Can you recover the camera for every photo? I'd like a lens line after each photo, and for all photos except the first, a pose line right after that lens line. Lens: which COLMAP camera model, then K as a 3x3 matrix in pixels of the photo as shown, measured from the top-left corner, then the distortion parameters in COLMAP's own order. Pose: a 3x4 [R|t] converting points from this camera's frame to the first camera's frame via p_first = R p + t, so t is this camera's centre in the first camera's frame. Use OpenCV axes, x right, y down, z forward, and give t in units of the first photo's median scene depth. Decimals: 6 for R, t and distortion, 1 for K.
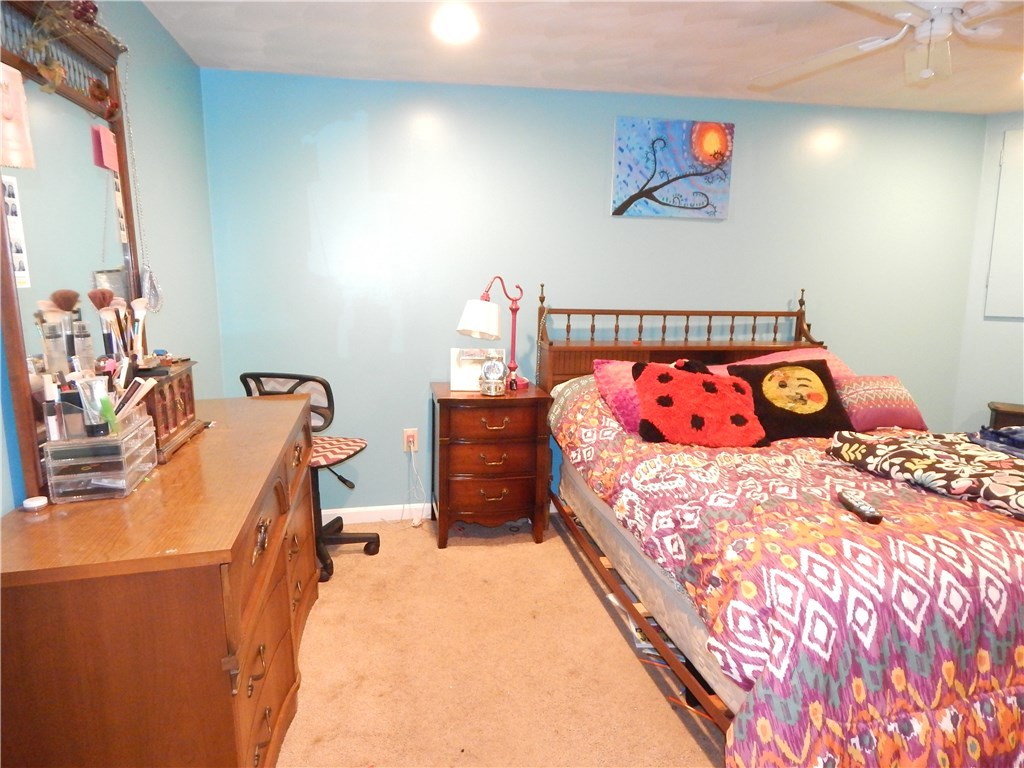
lens RADIAL K [[682.0, 0, 512.0], [0, 682.0, 384.0], [0, 0, 1]] dist [-0.003036, -0.001416]
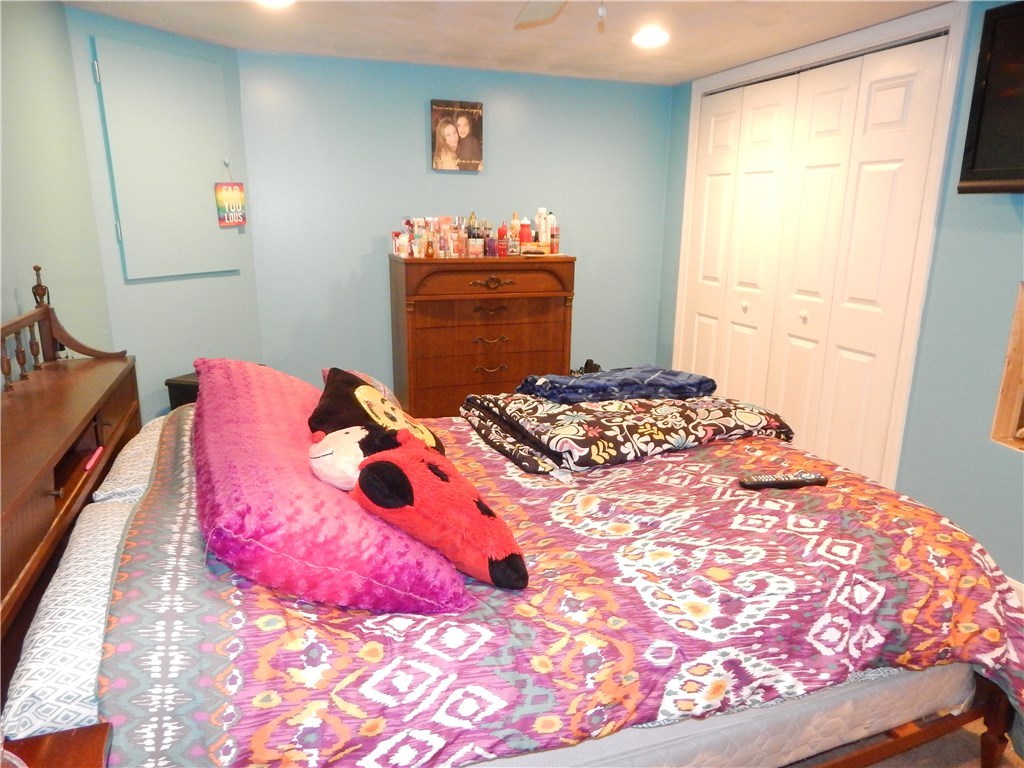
lens RADIAL K [[682.0, 0, 512.0], [0, 682.0, 384.0], [0, 0, 1]] dist [-0.003036, -0.001416]
pose [[-0.140942, -0.230469, 0.962818, -0.281818], [0.161680, 0.954112, 0.252053, -0.213715], [-0.976727, 0.191194, -0.097212, 1.195583]]
